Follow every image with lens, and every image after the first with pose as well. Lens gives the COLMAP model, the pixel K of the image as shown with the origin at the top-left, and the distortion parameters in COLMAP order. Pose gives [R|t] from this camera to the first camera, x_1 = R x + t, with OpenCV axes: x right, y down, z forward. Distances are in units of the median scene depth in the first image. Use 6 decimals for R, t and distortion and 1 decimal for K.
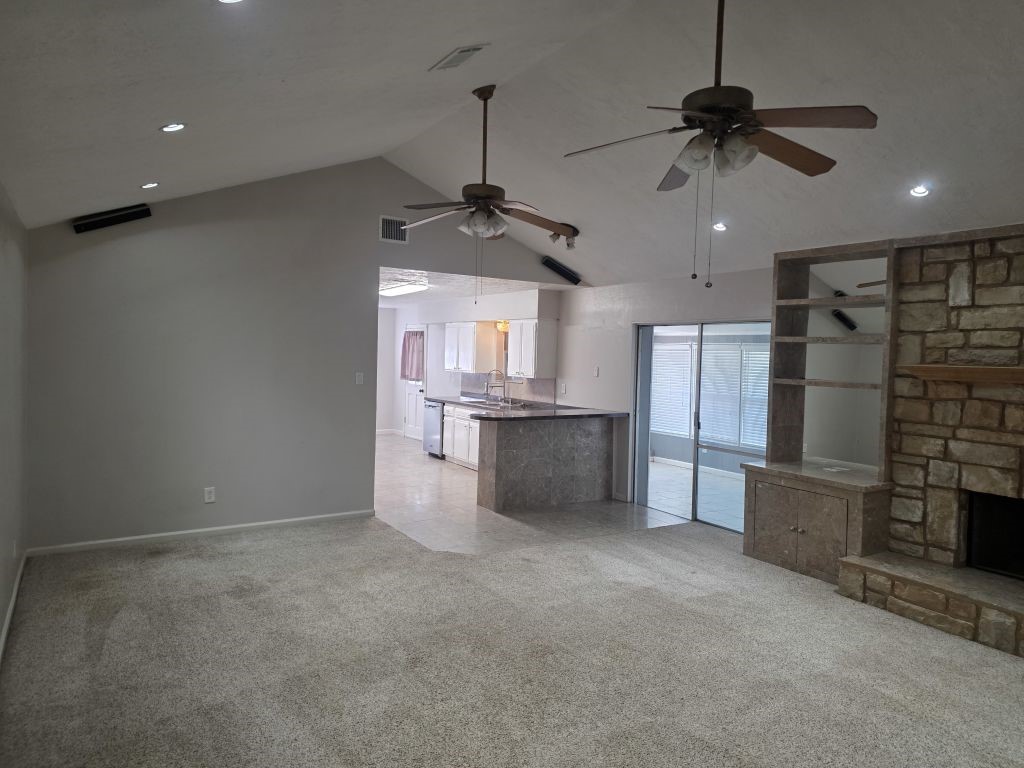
lens RADIAL K [[682.1, 0, 517.4], [0, 682.1, 370.6], [0, 0, 1]] dist [0.081436, -0.062726]
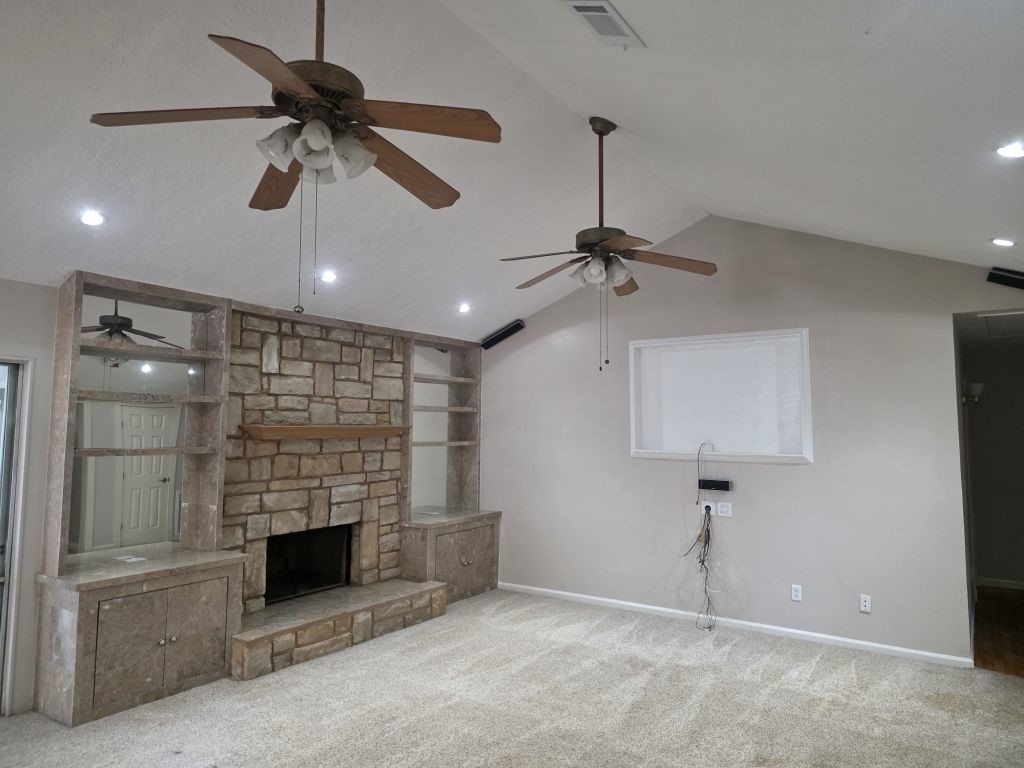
lens RADIAL K [[682.1, 0, 517.4], [0, 682.1, 370.6], [0, 0, 1]] dist [0.081436, -0.062726]
pose [[-0.390646, 0.043179, 0.919528, -0.552226], [0.000665, 0.998912, -0.046624, -0.044017], [-0.920541, -0.017602, -0.390249, 1.067009]]
